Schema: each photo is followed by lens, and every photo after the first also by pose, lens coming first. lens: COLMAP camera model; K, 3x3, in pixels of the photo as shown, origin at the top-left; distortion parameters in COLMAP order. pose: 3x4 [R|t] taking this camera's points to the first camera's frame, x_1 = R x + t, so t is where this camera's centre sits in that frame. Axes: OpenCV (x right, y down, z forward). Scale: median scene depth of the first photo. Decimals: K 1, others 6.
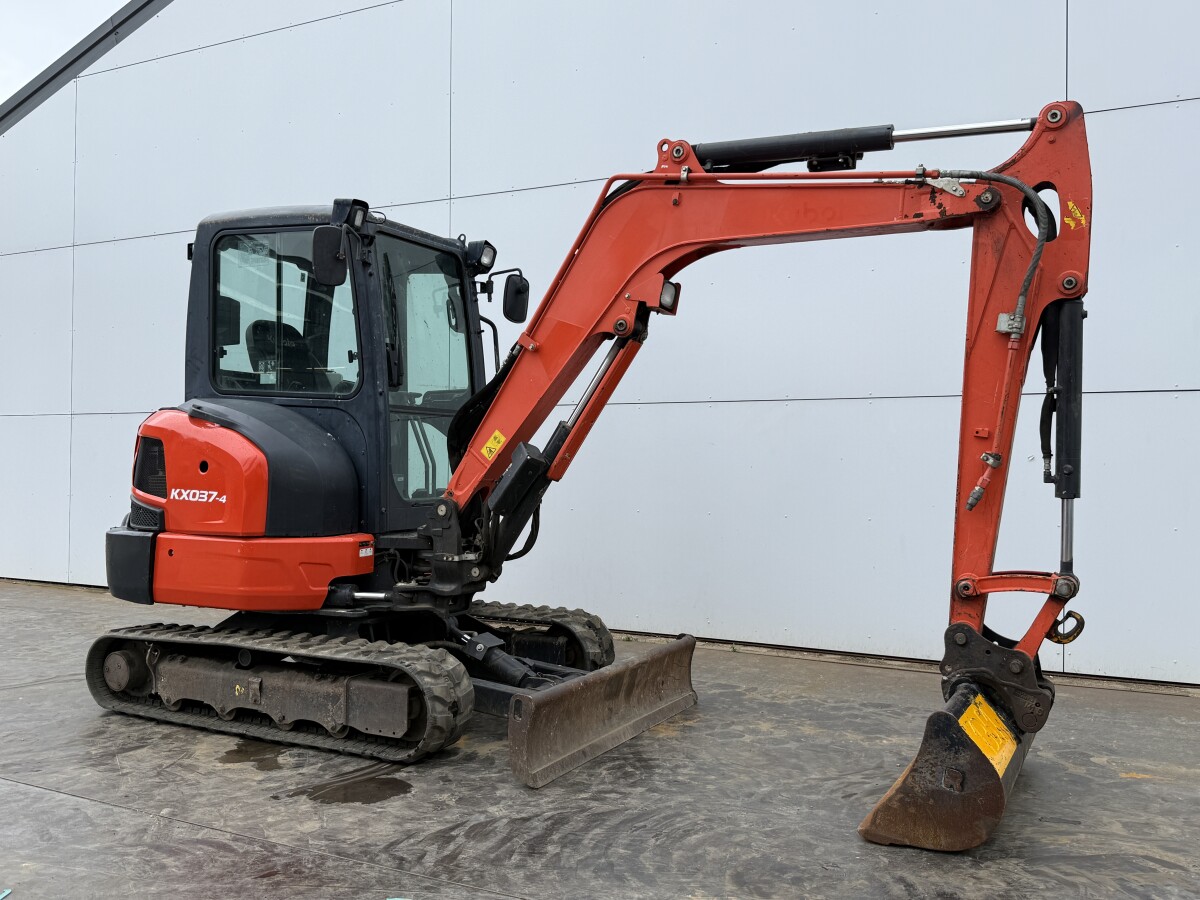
lens RADIAL K [[1022.2, 0, 600.0], [0, 1022.2, 450.0], [0, 0, 1]] dist [0.109922, -0.213959]
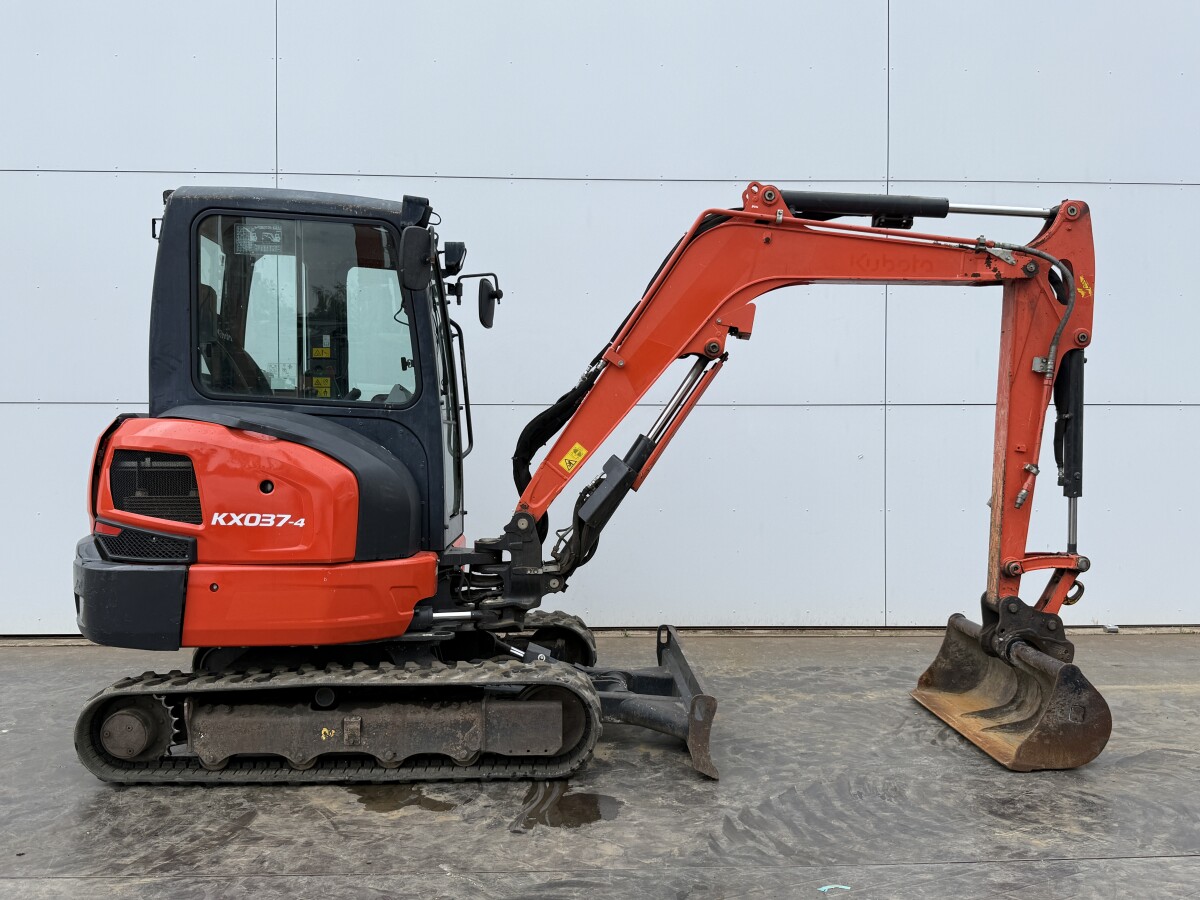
lens RADIAL K [[1022.2, 0, 600.0], [0, 1022.2, 450.0], [0, 0, 1]] dist [0.109922, -0.213959]
pose [[0.870593, -0.011775, 0.491863, -0.662131], [0.000721, 0.999743, 0.022658, -0.040297], [-0.492003, -0.019371, 0.870378, 0.117376]]
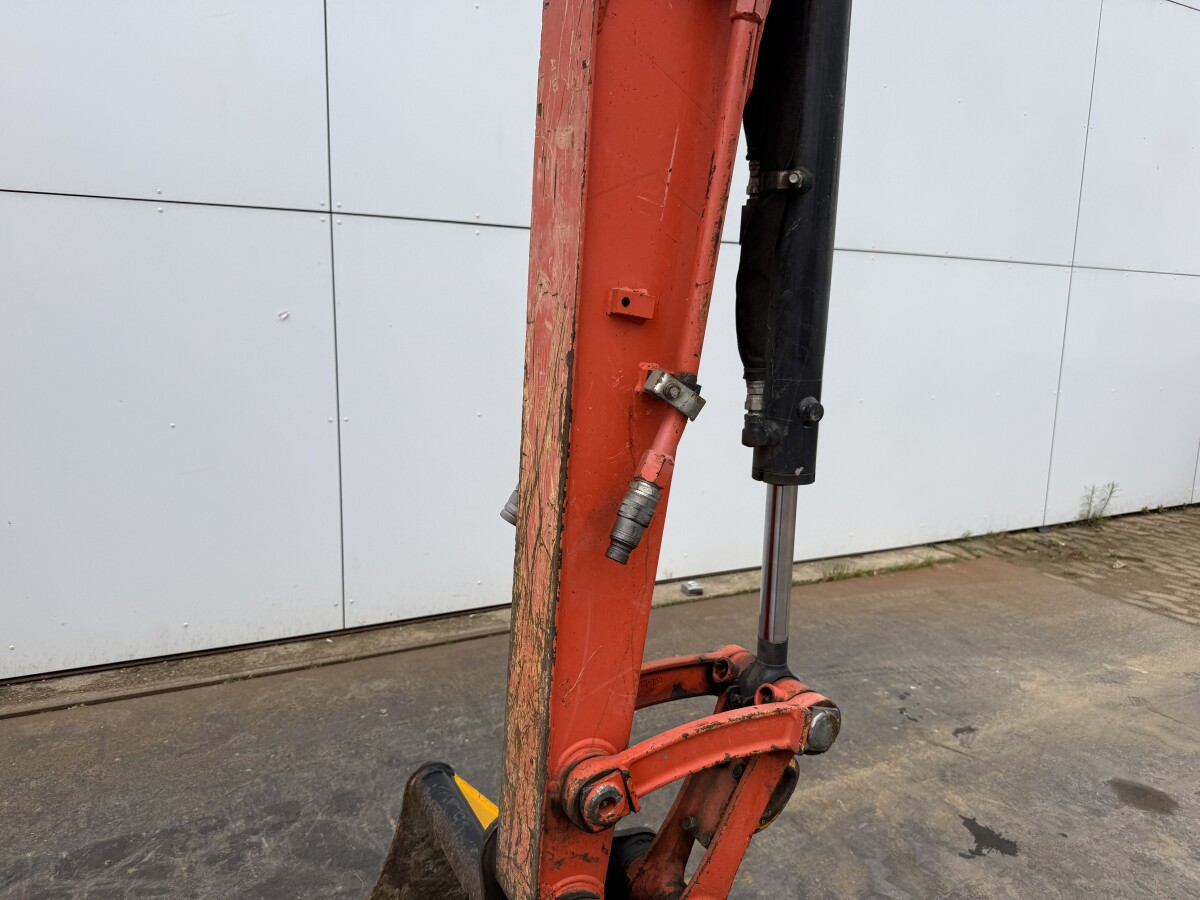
lens RADIAL K [[834.1, 0, 600.0], [0, 834.1, 450.0], [0, 0, 1]] dist [0.159851, -0.313226]
pose [[0.571418, -0.128690, 0.810506, 0.142235], [-0.033039, 0.983220, 0.179406, -0.016661], [-0.819994, -0.129294, 0.557578, 0.784034]]
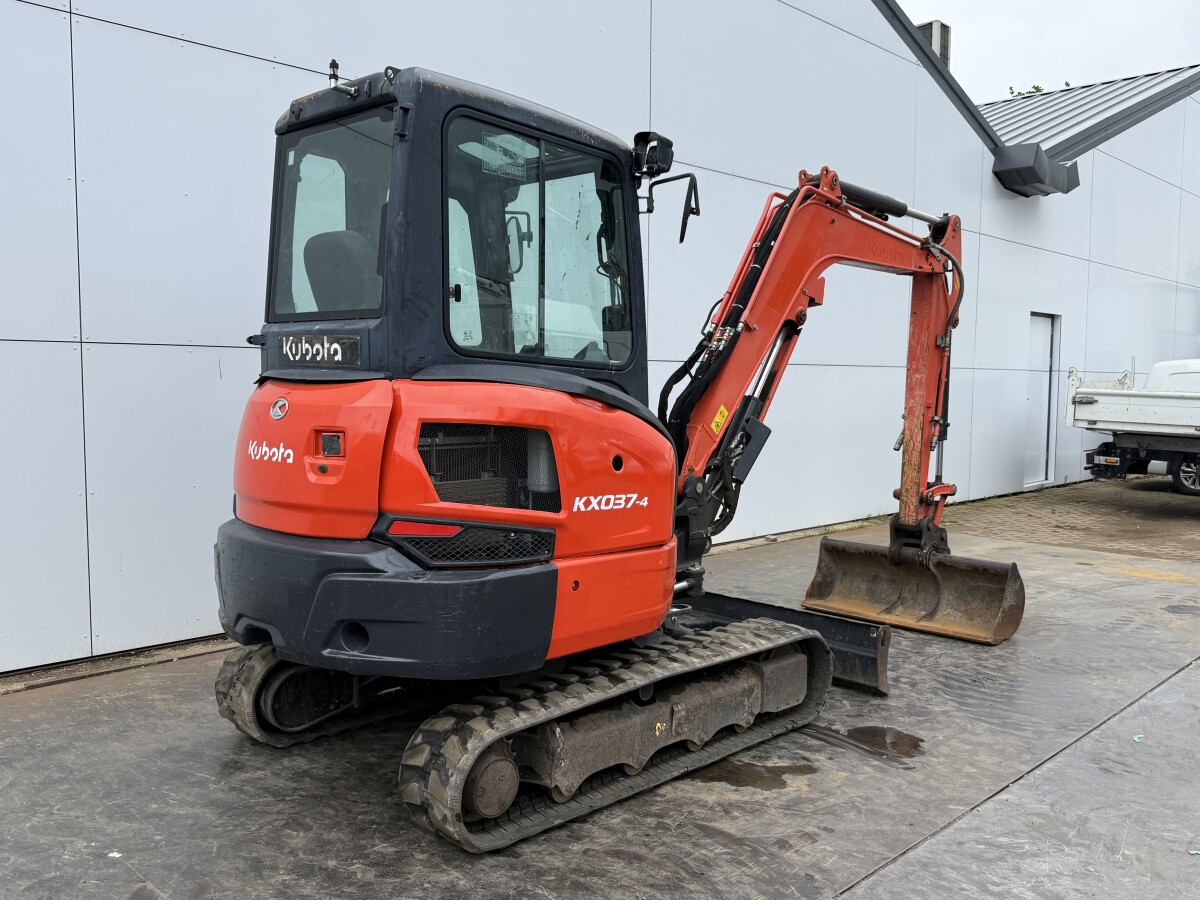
lens RADIAL K [[1029.6, 0, 587.8], [0, 1029.6, 455.2], [0, 0, 1]] dist [0.186405, -0.392602]
pose [[0.297465, -0.076338, 0.951676, -1.298221], [-0.019393, 0.996110, 0.085963, -0.063697], [-0.954536, -0.044027, 0.294828, 0.931927]]
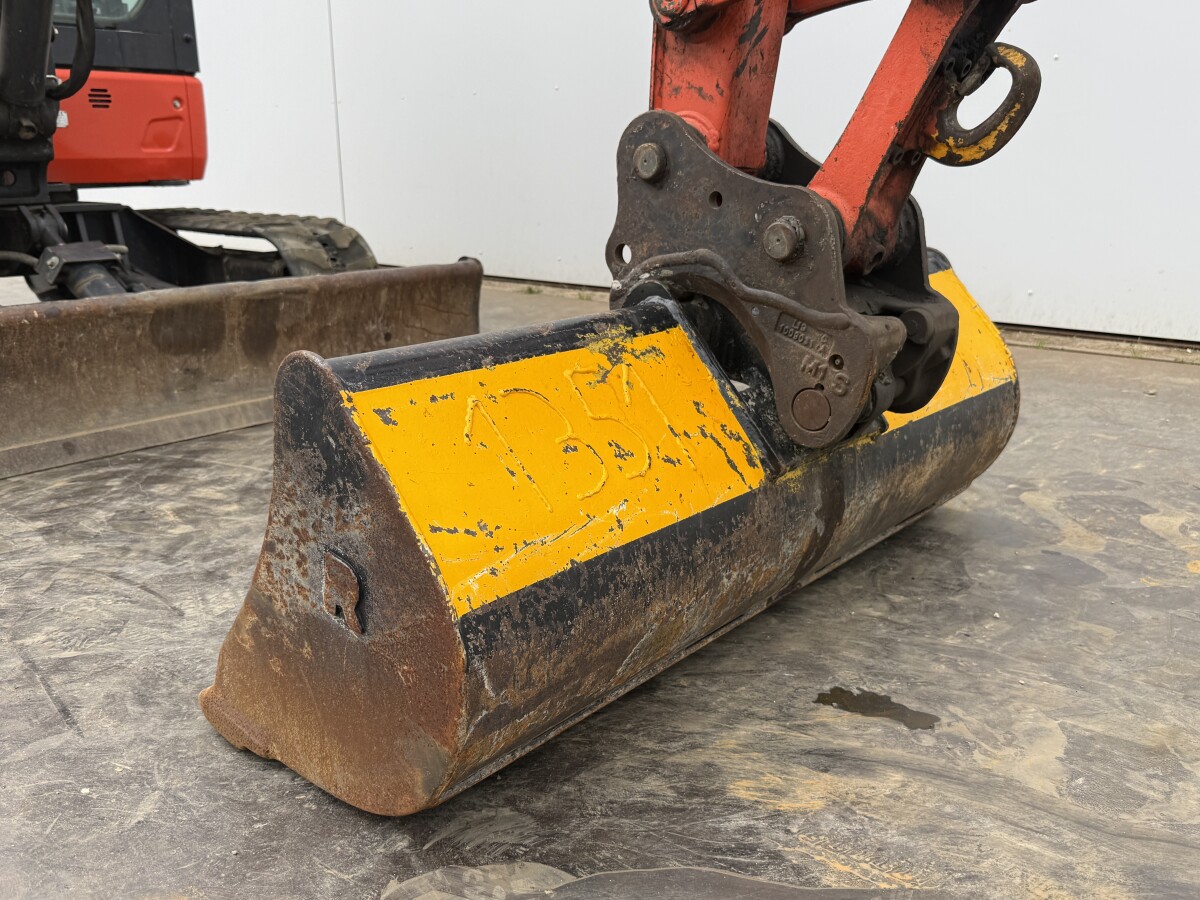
lens RADIAL K [[1014.4, 0, 600.0], [0, 1014.4, 450.0], [0, 0, 1]] dist [0.011559, 0.000633]
pose [[0.973301, 0.050447, -0.223922, 0.368260], [0.015535, 0.958834, 0.283541, 0.160510], [0.229008, -0.279449, 0.932450, 0.604595]]
